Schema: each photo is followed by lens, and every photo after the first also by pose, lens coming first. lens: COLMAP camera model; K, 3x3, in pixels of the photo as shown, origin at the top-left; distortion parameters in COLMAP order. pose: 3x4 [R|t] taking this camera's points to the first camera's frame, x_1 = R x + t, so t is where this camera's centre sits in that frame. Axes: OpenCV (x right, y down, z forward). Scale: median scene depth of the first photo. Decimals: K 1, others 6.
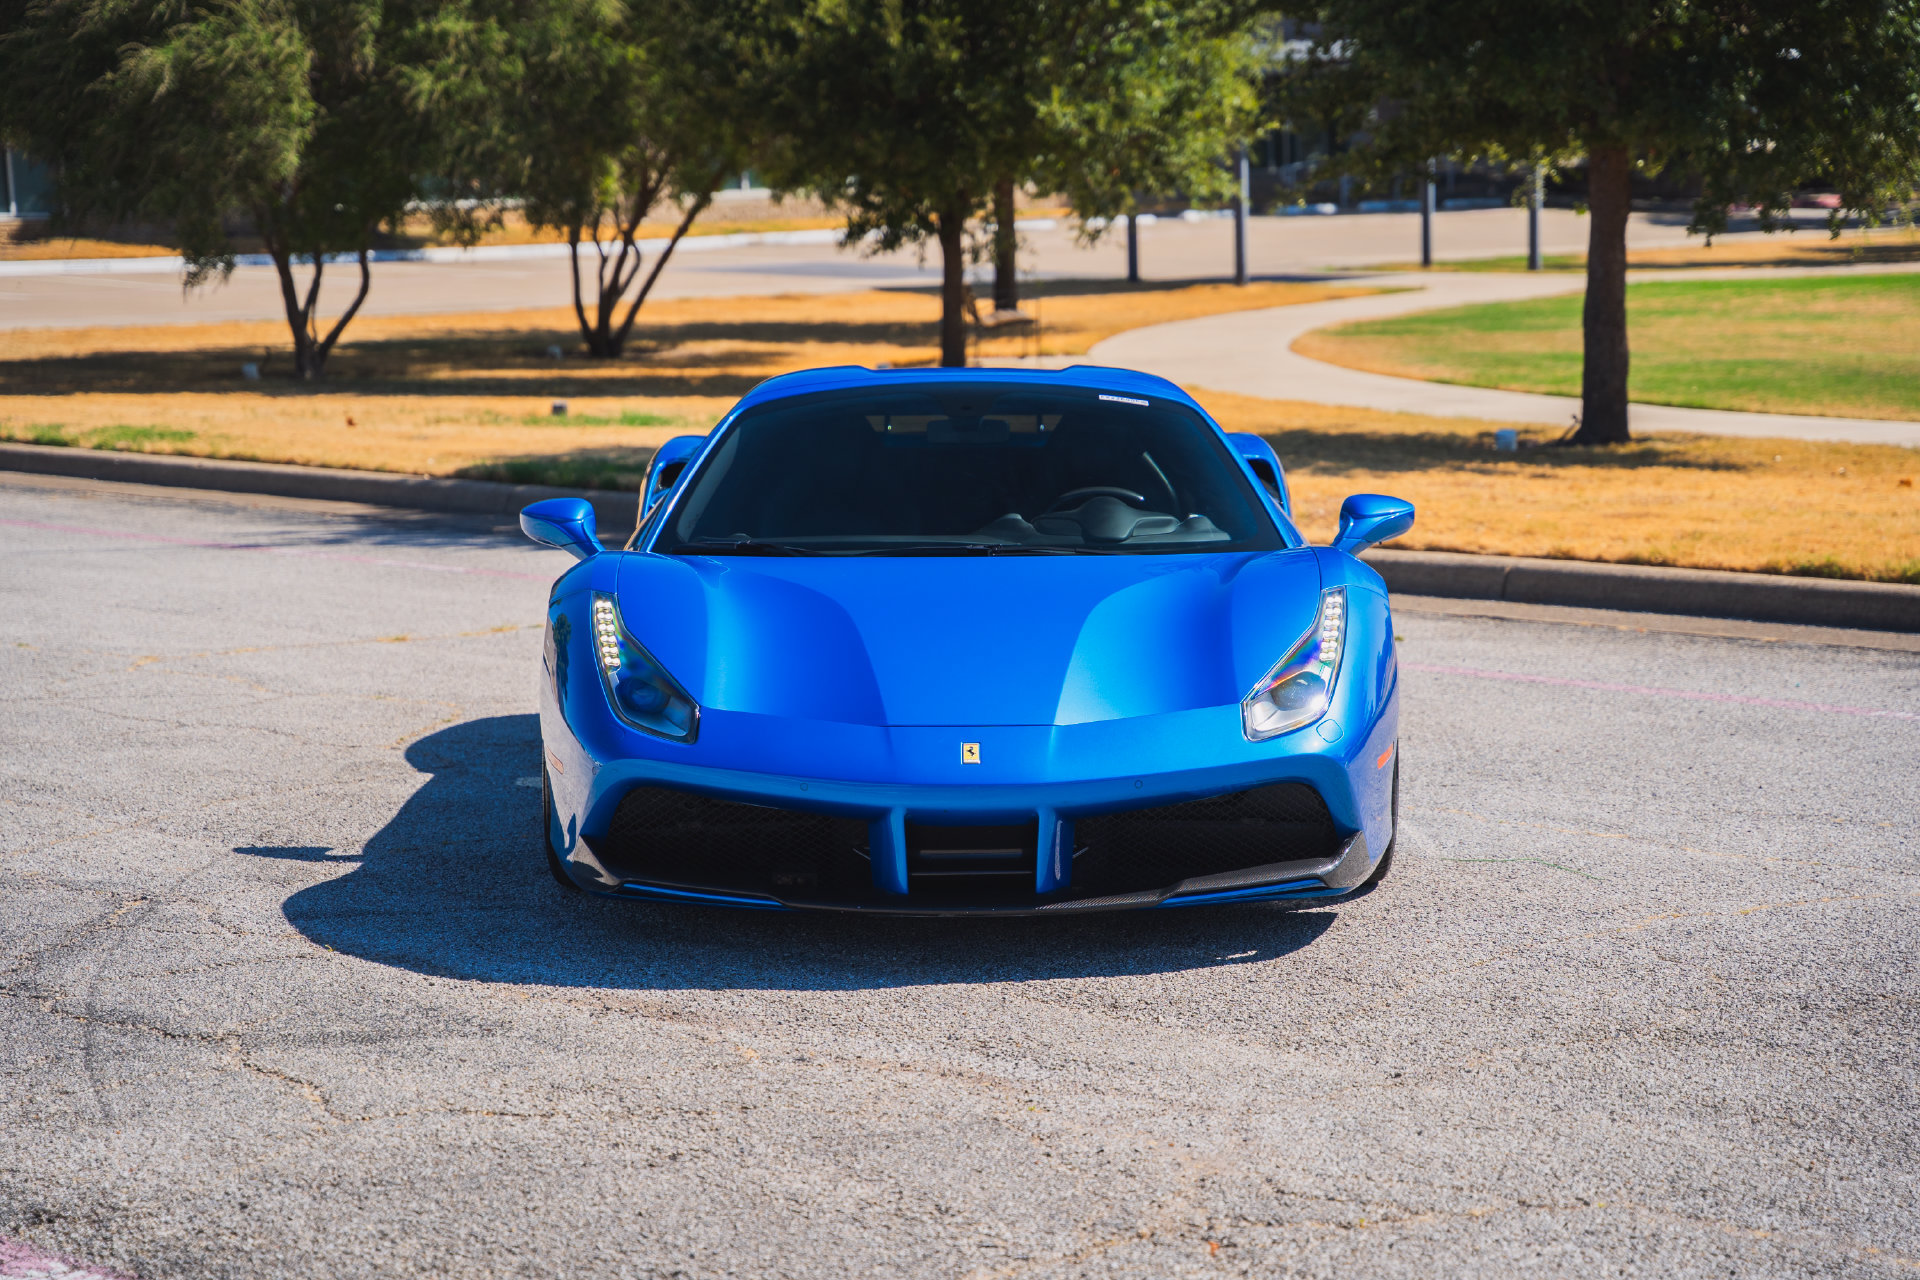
lens RADIAL K [[3611.9, 0, 950.4], [0, 3611.9, 666.8], [0, 0, 1]] dist [0.218001, 0.587968]
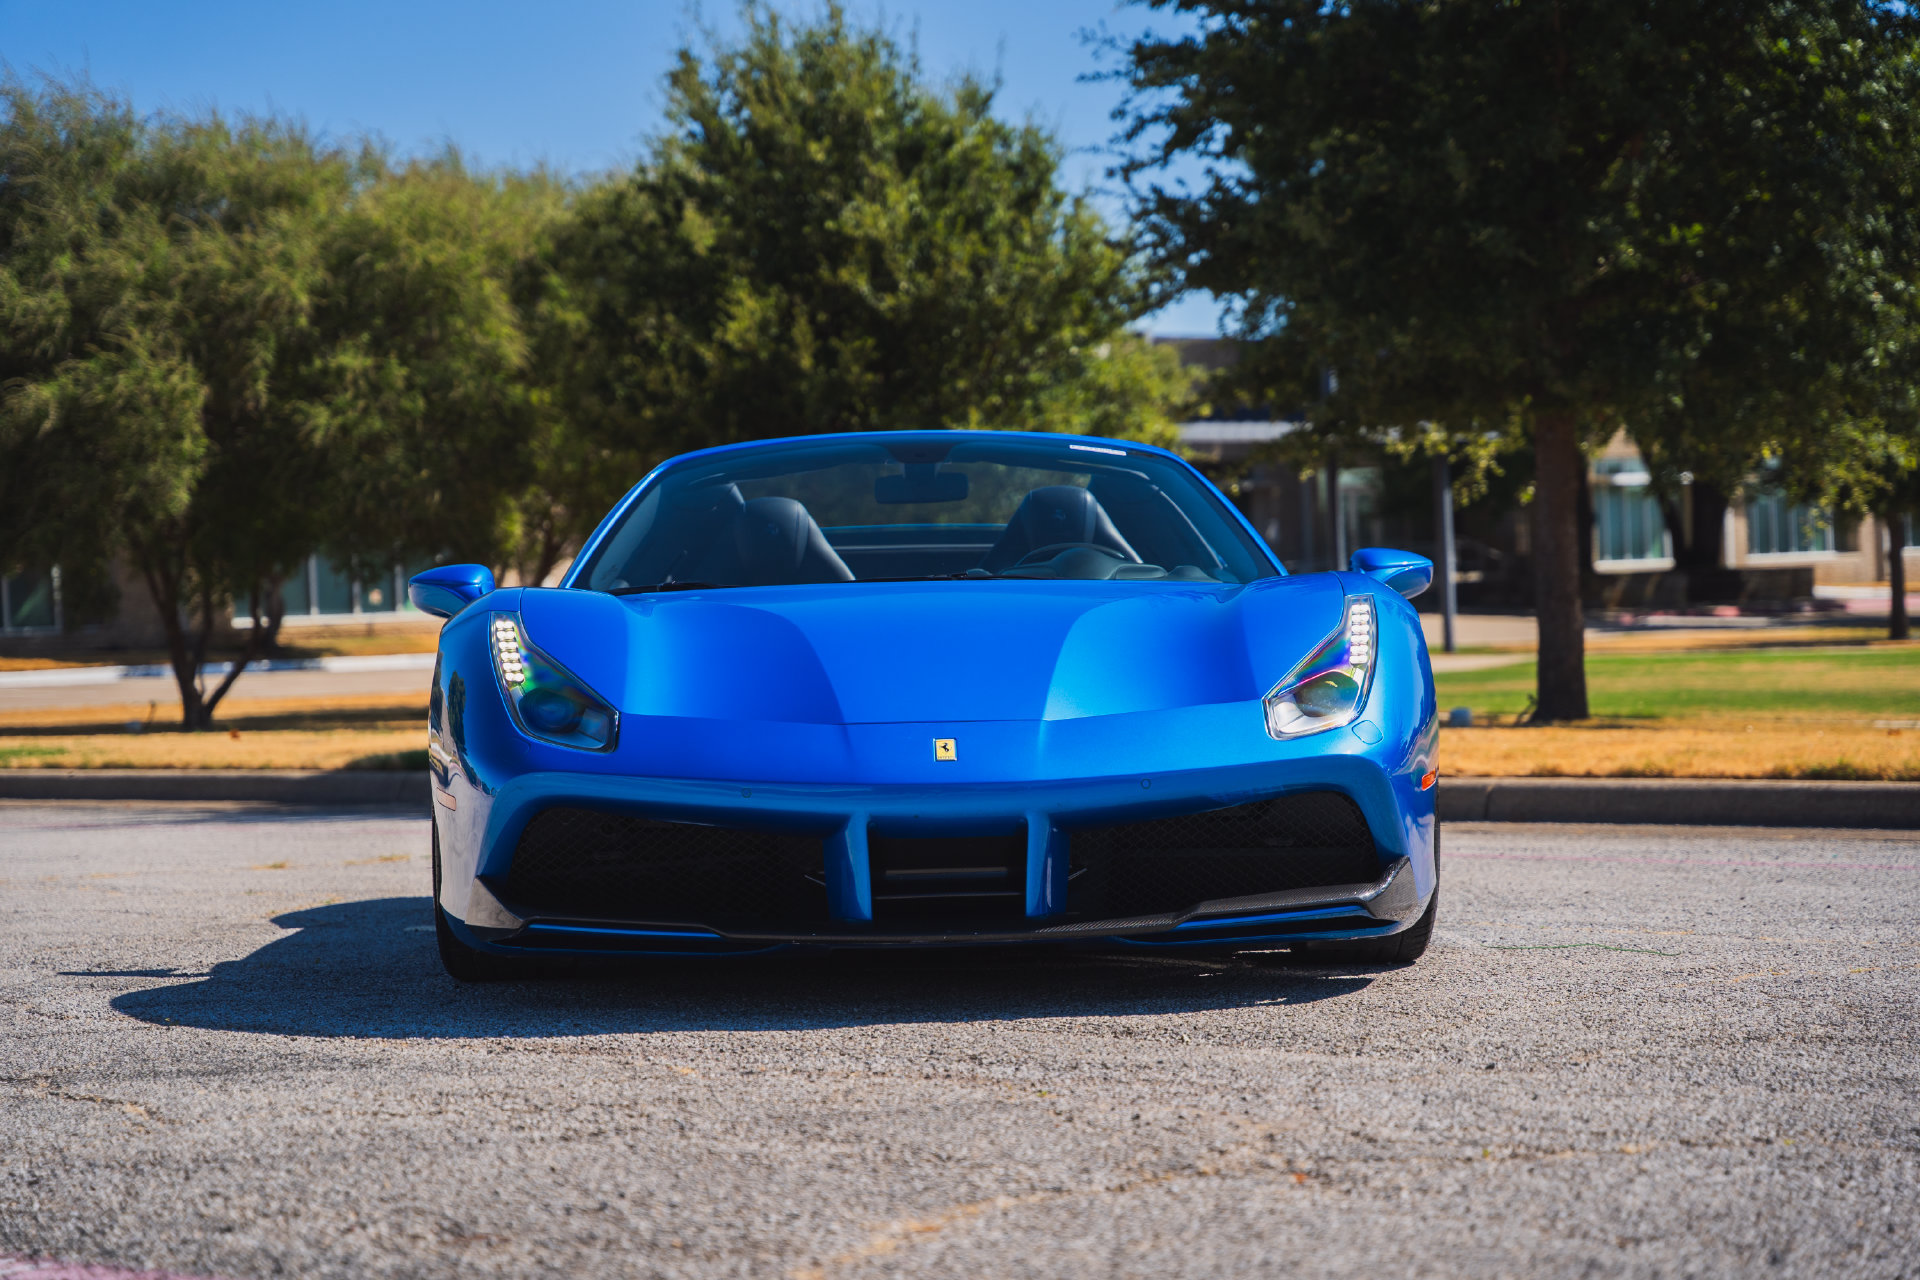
lens RADIAL K [[3611.9, 0, 950.4], [0, 3611.9, 666.8], [0, 0, 1]] dist [0.218001, 0.587968]
pose [[0.999536, -0.013372, 0.027366, -0.014480], [0.016736, 0.991805, -0.126657, 0.101505], [-0.025448, 0.127057, 0.991569, 0.153669]]
